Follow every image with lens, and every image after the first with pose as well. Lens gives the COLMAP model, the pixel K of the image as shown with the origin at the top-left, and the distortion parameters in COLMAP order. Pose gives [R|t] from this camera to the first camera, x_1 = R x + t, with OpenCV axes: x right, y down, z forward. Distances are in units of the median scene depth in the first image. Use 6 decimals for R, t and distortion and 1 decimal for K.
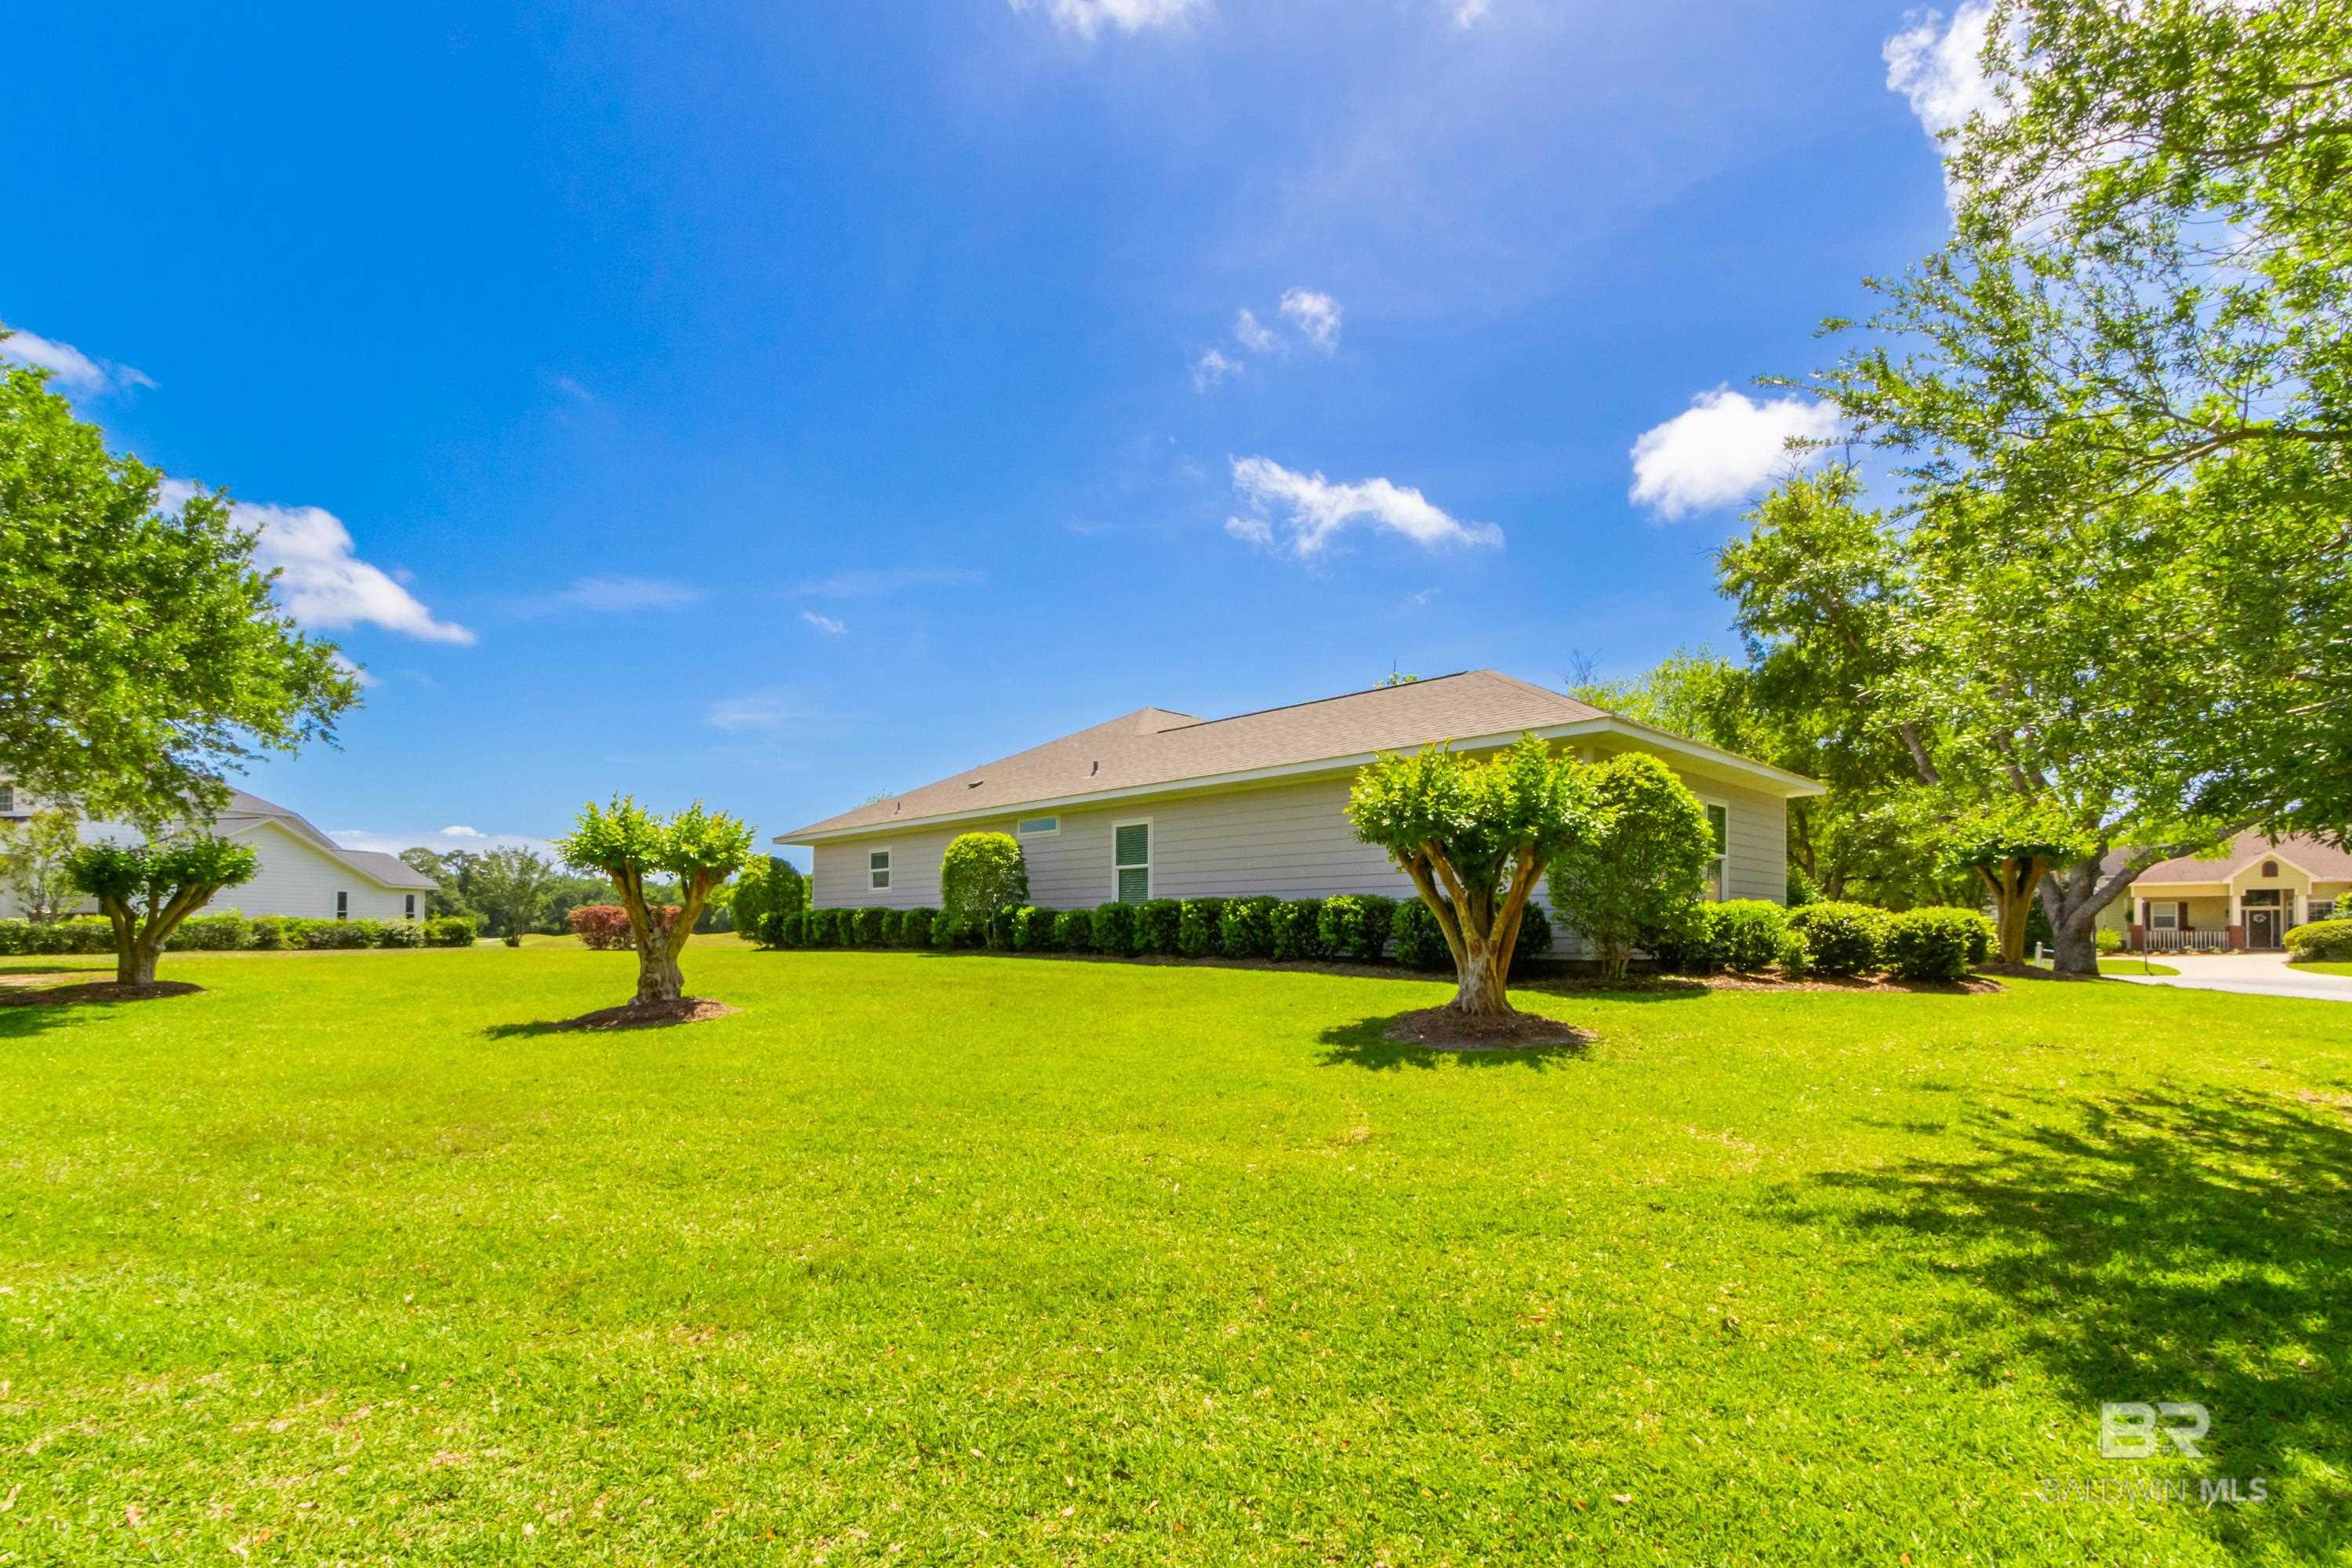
lens RADIAL K [[1077.5, 0, 1195.0], [0, 1077.5, 941.4], [0, 0, 1]] dist [0.007963, -0.001539]
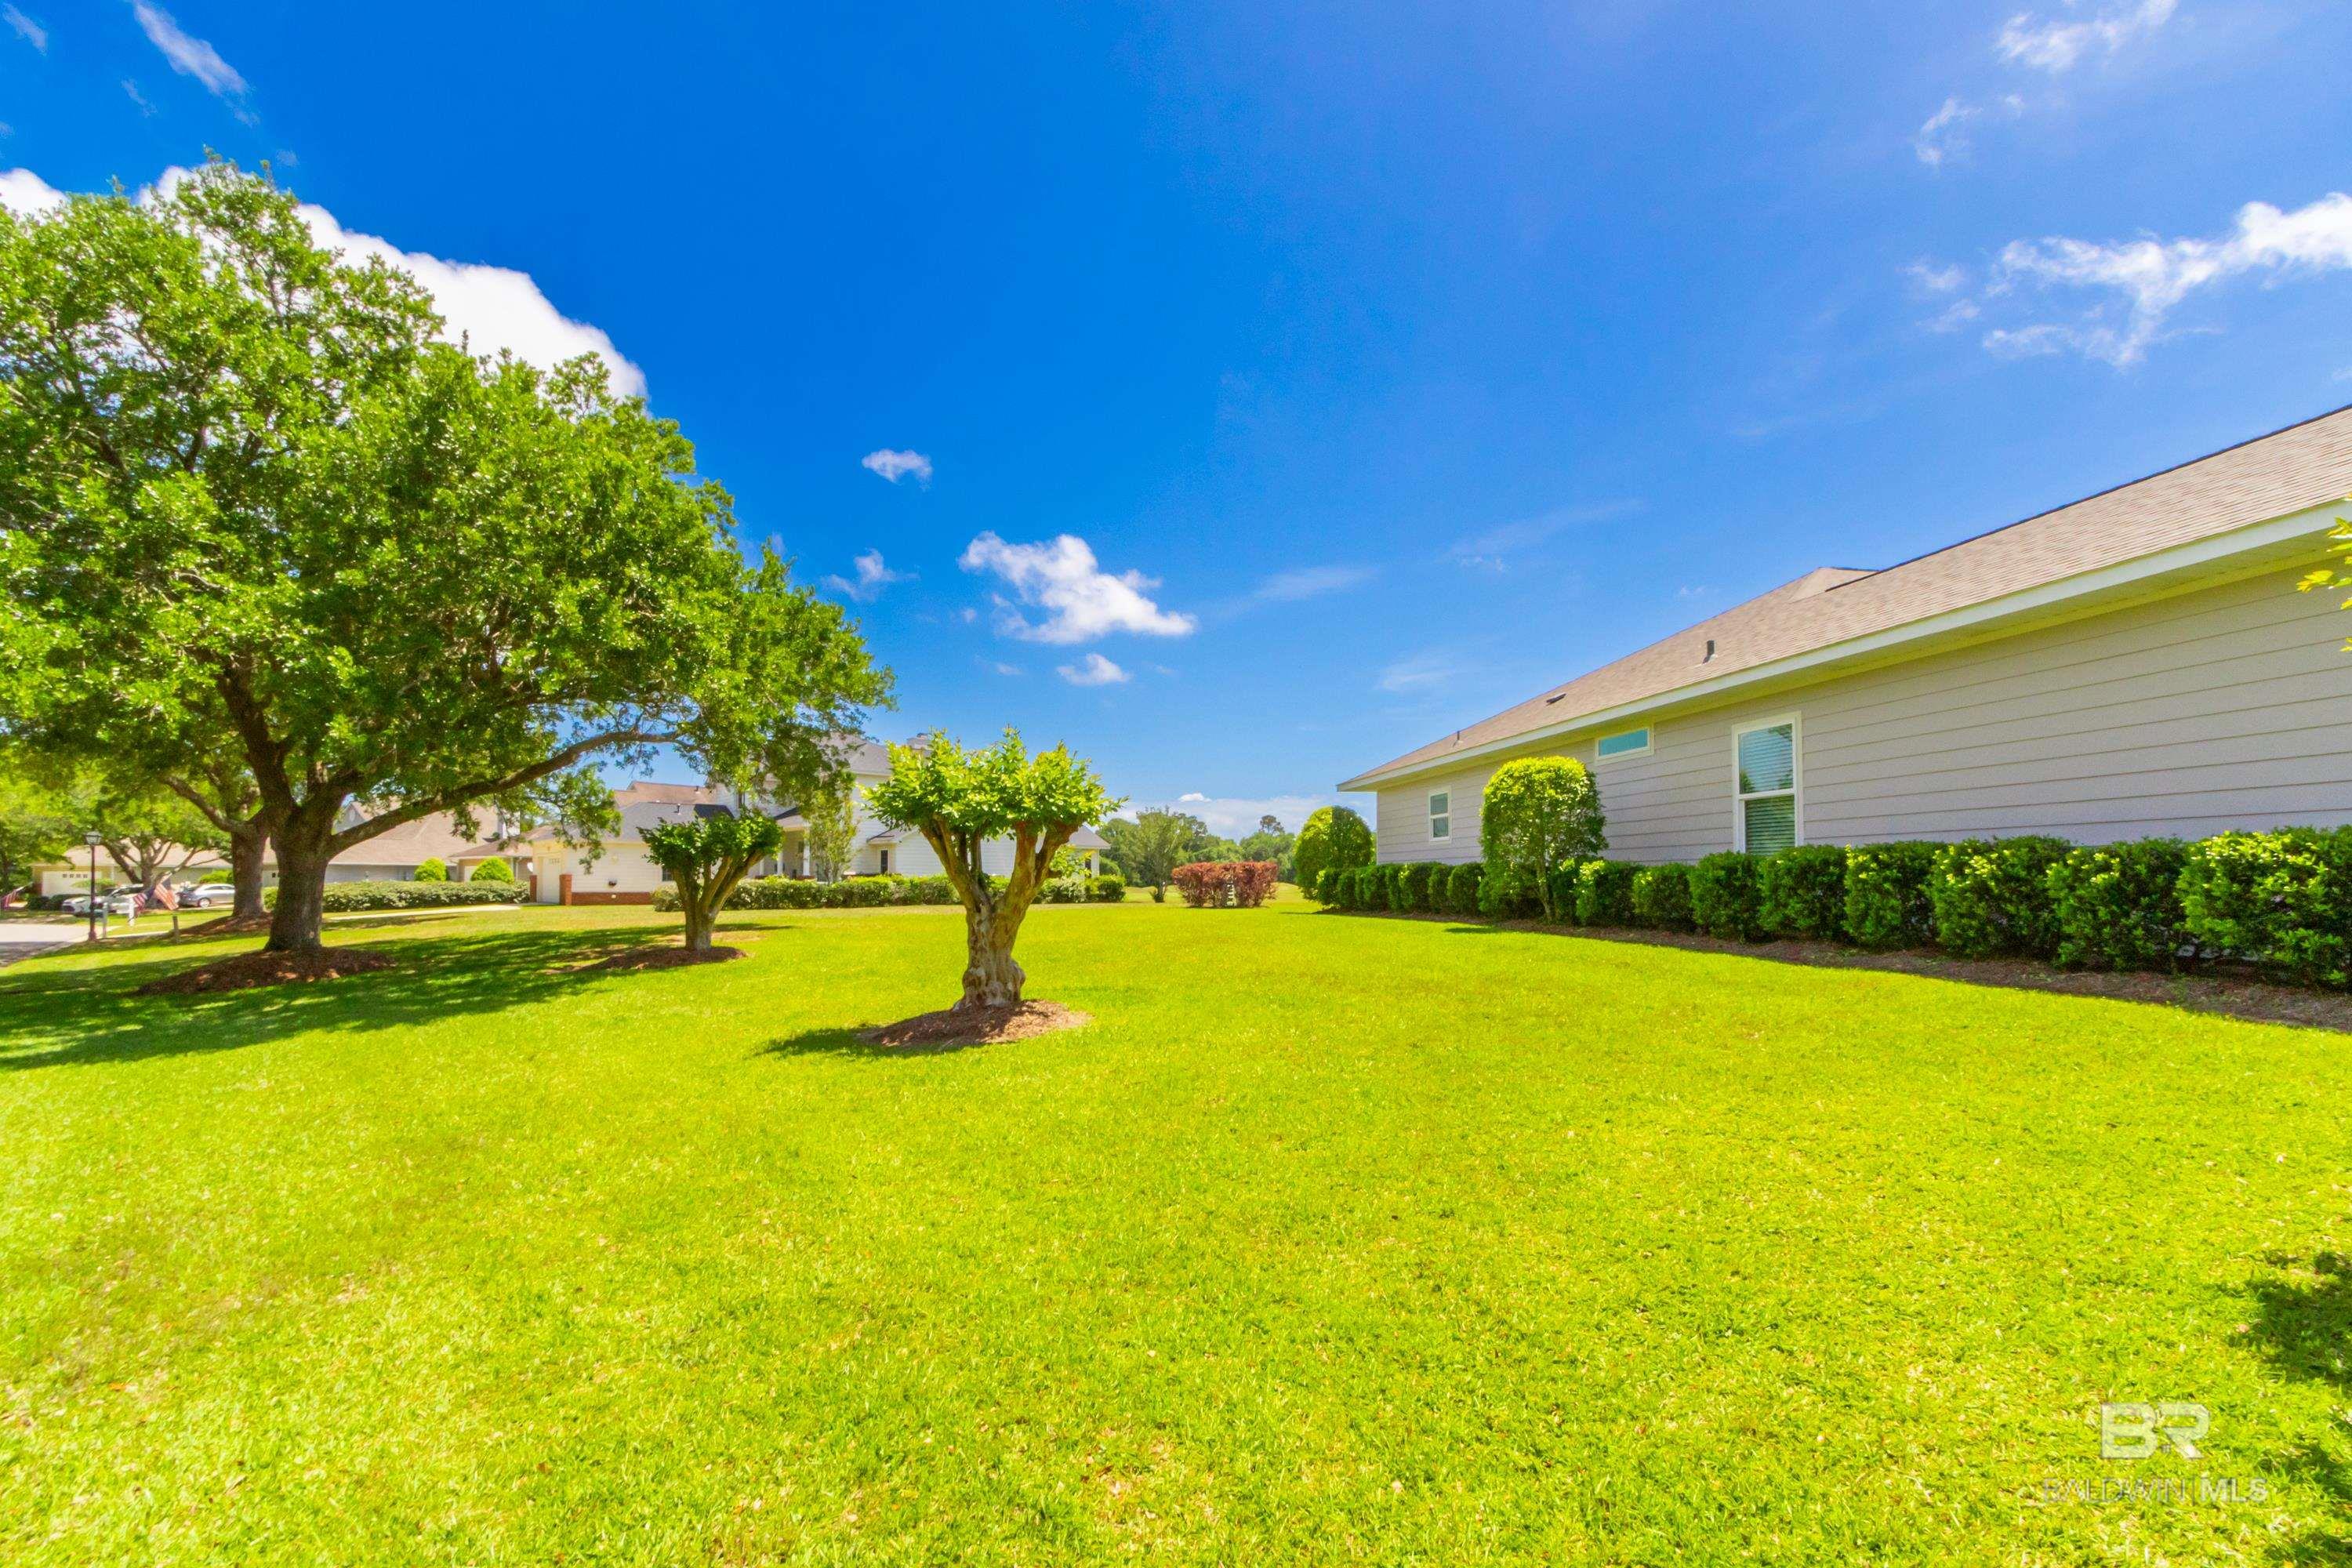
lens RADIAL K [[1077.5, 0, 1197.6], [0, 1077.5, 874.4], [0, 0, 1]] dist [0.007963, -0.001539]
pose [[0.821506, -0.008527, -0.570137, 0.026168], [0.001211, 0.999912, -0.013209, -0.014837], [0.570199, 0.010161, 0.821444, 0.294144]]
